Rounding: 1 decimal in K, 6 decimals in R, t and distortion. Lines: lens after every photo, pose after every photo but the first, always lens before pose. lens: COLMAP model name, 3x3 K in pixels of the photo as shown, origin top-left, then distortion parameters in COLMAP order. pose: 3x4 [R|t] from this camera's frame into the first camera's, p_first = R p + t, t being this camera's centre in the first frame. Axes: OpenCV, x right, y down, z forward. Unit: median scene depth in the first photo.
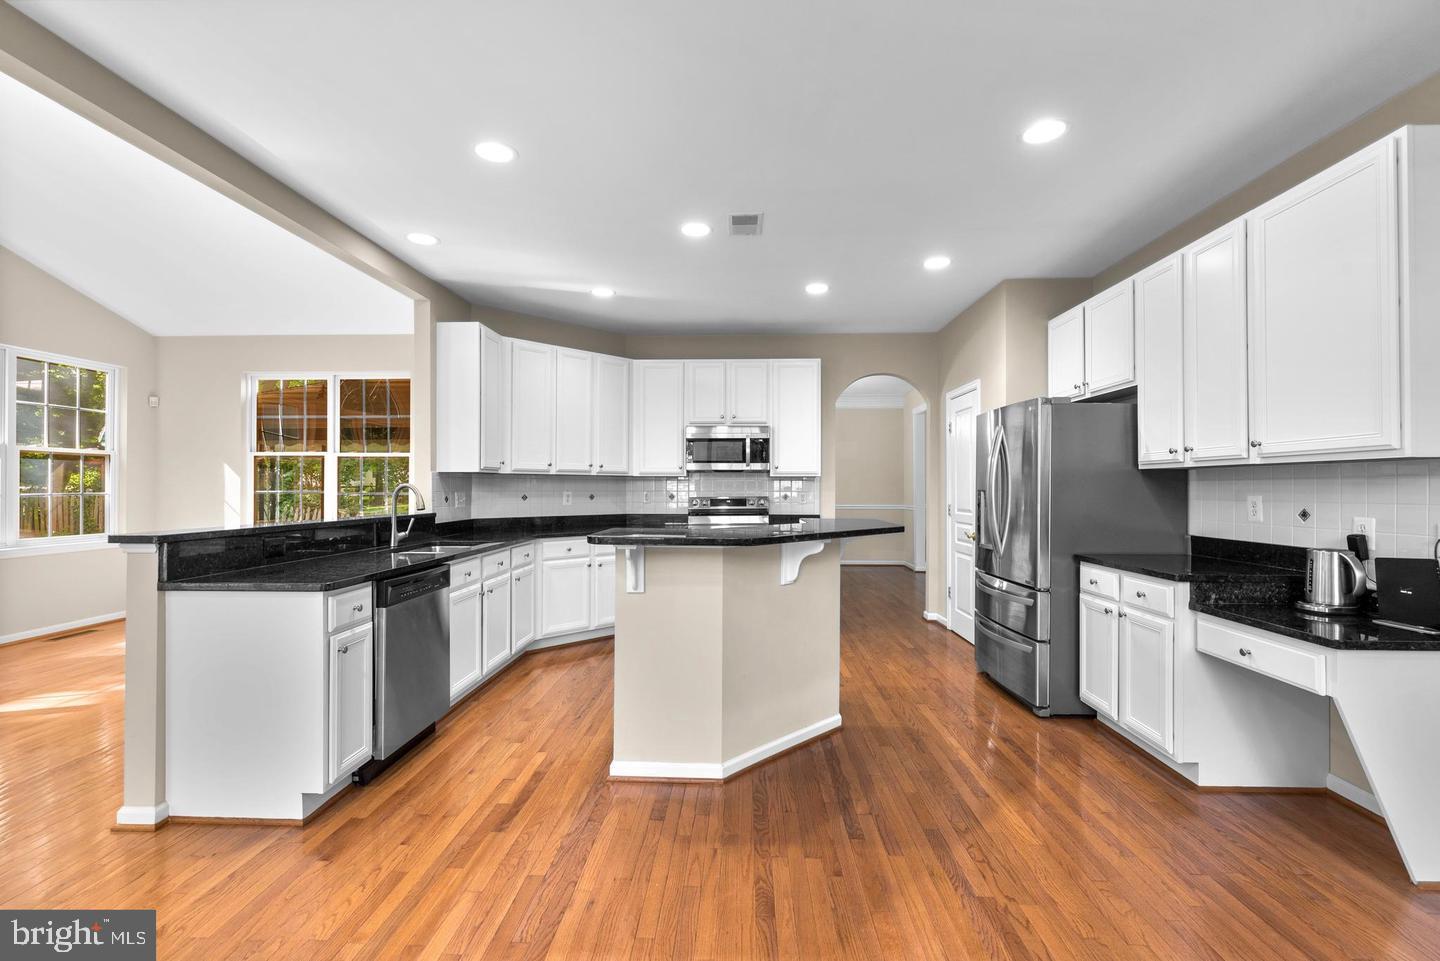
lens RADIAL K [[615.4, 0, 720.0], [0, 615.4, 480.5], [0, 0, 1]] dist [0.000051, 0.000069]
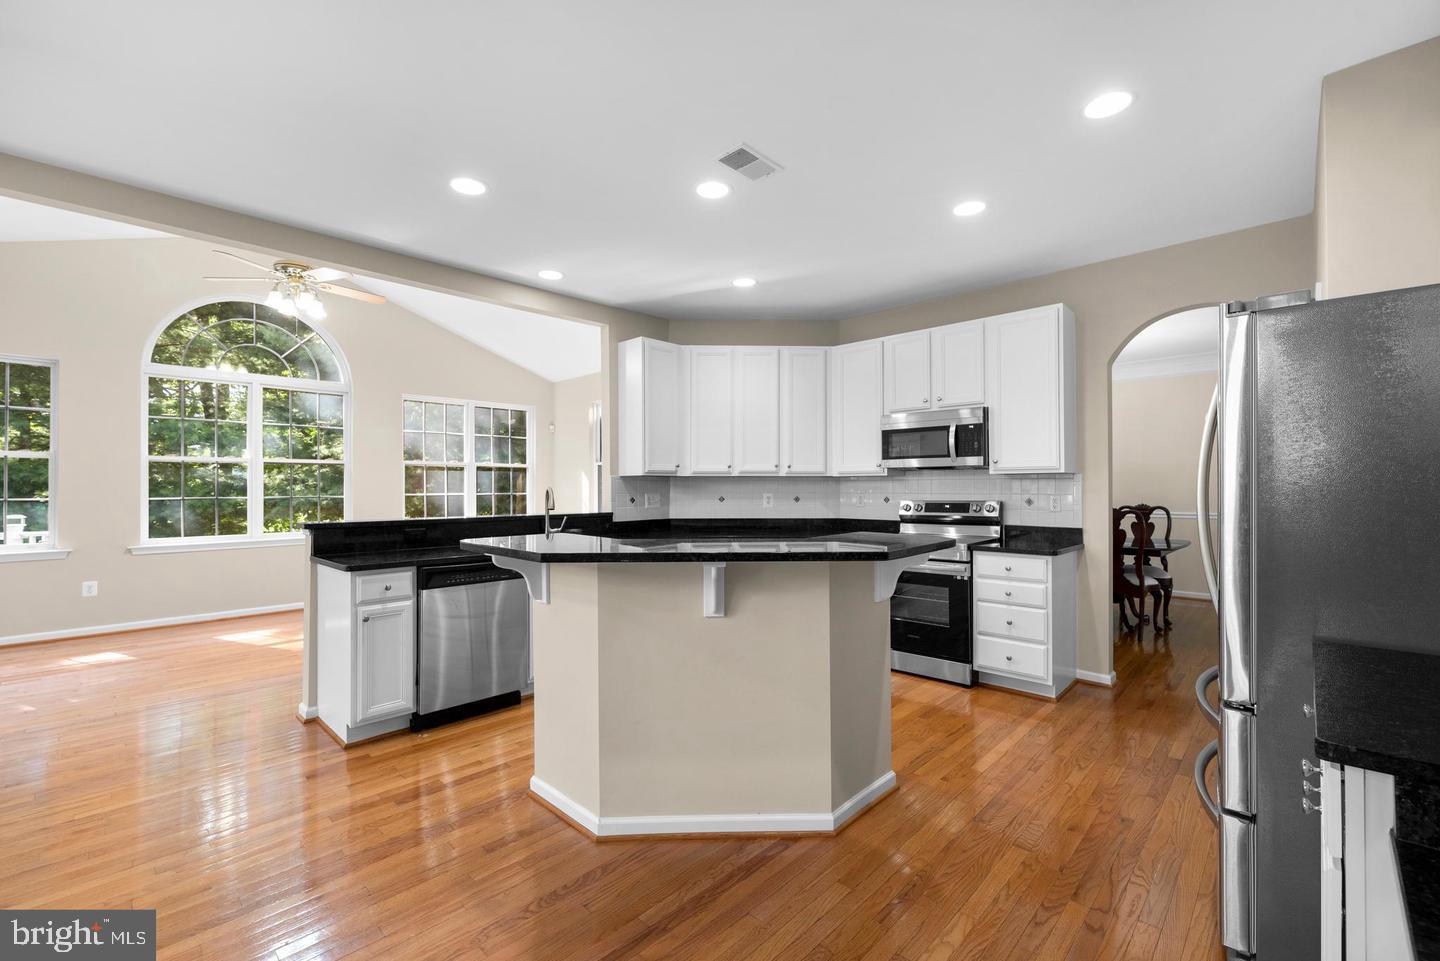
lens RADIAL K [[605.8, 0, 720.0], [0, 605.8, 480.5], [0, 0, 1]] dist [0.000925, 0.000106]
pose [[0.748436, -0.010093, -0.663131, 0.348008], [0.010177, 0.999941, -0.003733, 0.000447], [0.663129, -0.003955, 0.748494, 0.248078]]
